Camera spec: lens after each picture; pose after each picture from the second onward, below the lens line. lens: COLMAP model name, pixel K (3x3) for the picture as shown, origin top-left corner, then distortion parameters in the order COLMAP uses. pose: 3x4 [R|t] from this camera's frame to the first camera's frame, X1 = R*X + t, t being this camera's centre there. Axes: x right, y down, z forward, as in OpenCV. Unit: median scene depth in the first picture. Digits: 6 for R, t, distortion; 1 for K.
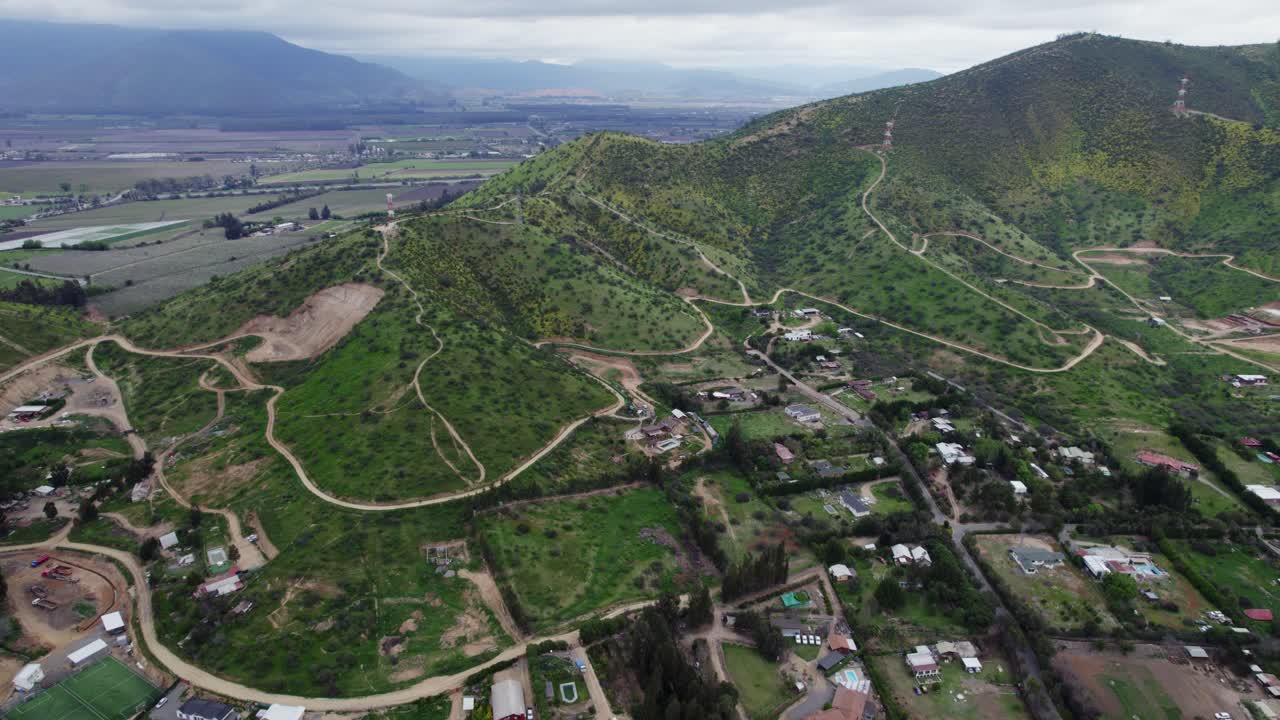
lens RADIAL K [[824.4, 0, 640.0], [0, 824.4, 360.0], [0, 0, 1]] dist [-0.082760, 0.076133]
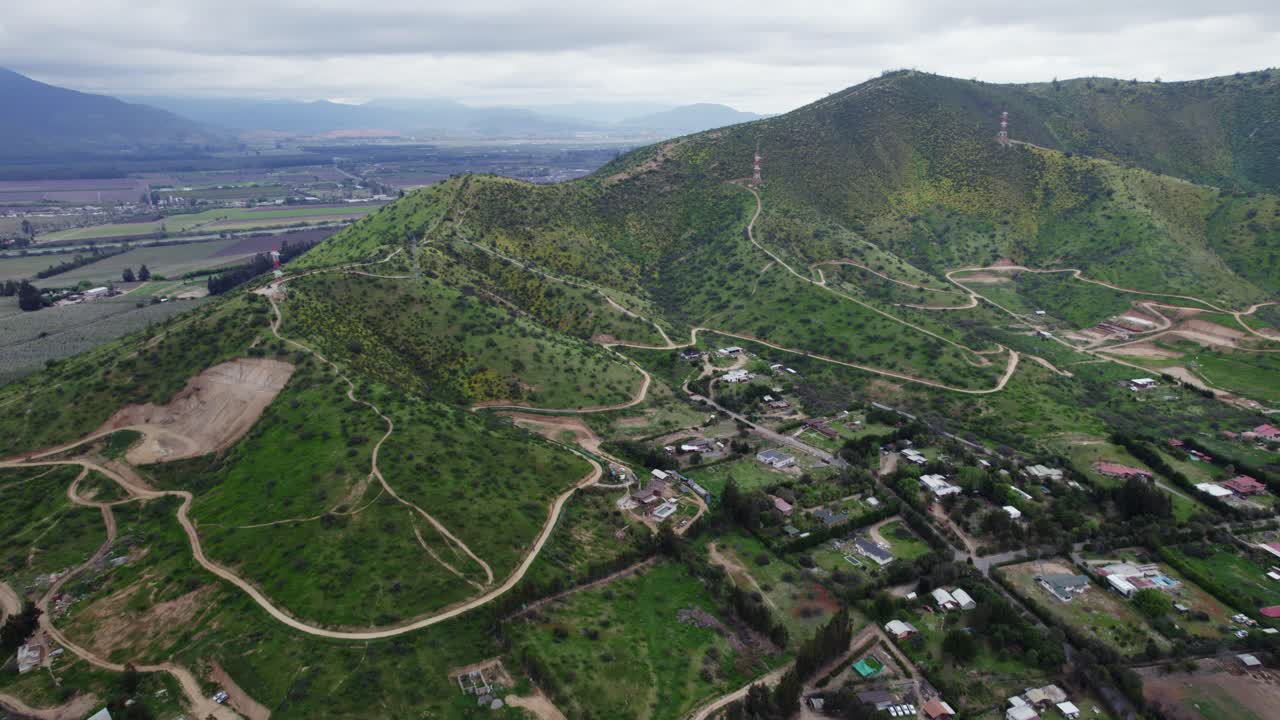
lens RADIAL K [[824.4, 0, 640.0], [0, 824.4, 360.0], [0, 0, 1]] dist [-0.082760, 0.076133]
pose [[0.970713, -0.076352, 0.227785, -0.149815], [0.085811, 0.995801, -0.031902, -0.029953], [-0.224392, 0.050514, 0.973189, 0.081149]]
